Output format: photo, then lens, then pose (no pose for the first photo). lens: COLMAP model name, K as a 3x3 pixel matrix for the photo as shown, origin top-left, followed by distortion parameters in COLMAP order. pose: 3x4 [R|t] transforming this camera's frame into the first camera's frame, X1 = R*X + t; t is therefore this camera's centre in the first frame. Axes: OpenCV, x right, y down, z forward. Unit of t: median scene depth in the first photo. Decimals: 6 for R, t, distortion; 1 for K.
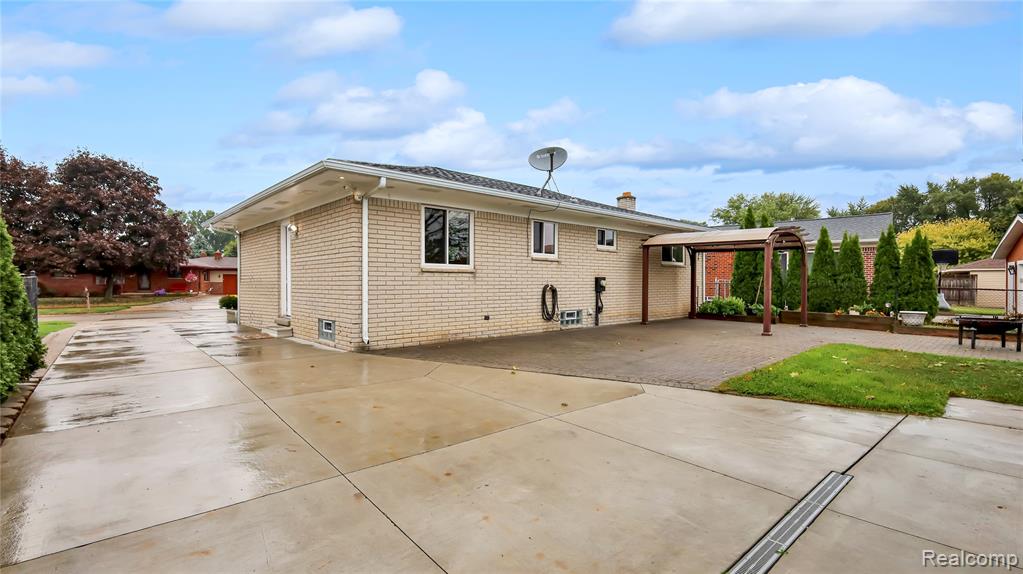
lens RADIAL K [[460.7, 0, 512.2], [0, 460.7, 288.3], [0, 0, 1]] dist [0.000632, 0.000587]
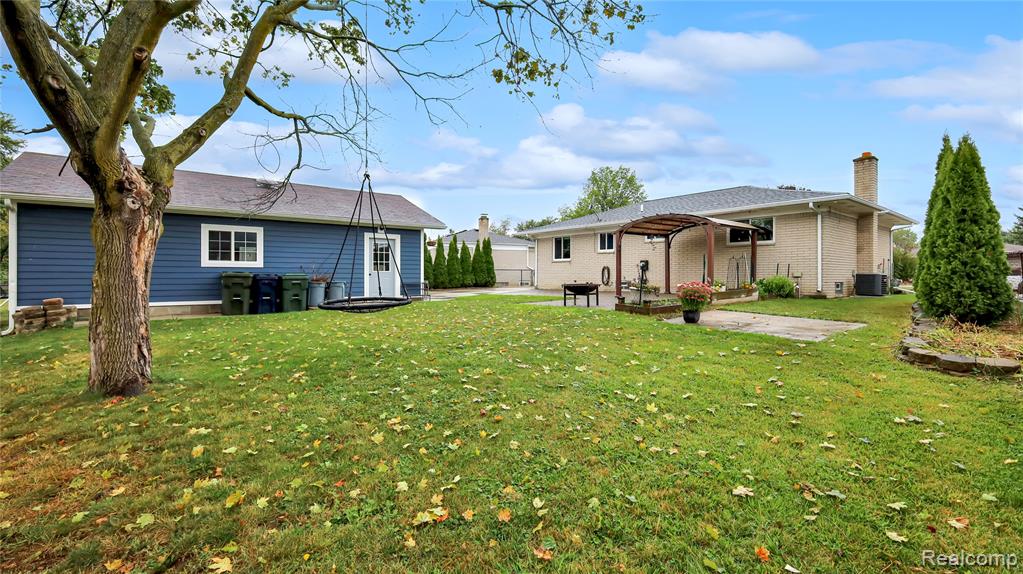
lens RADIAL K [[460.7, 0, 513.0], [0, 460.7, 279.7], [0, 0, 1]] dist [0.000632, 0.000587]
pose [[-0.075732, 0.015459, -0.997008, 1.982800], [-0.006655, 0.999850, 0.016009, 0.019672], [0.997106, 0.007847, -0.075618, 0.764300]]
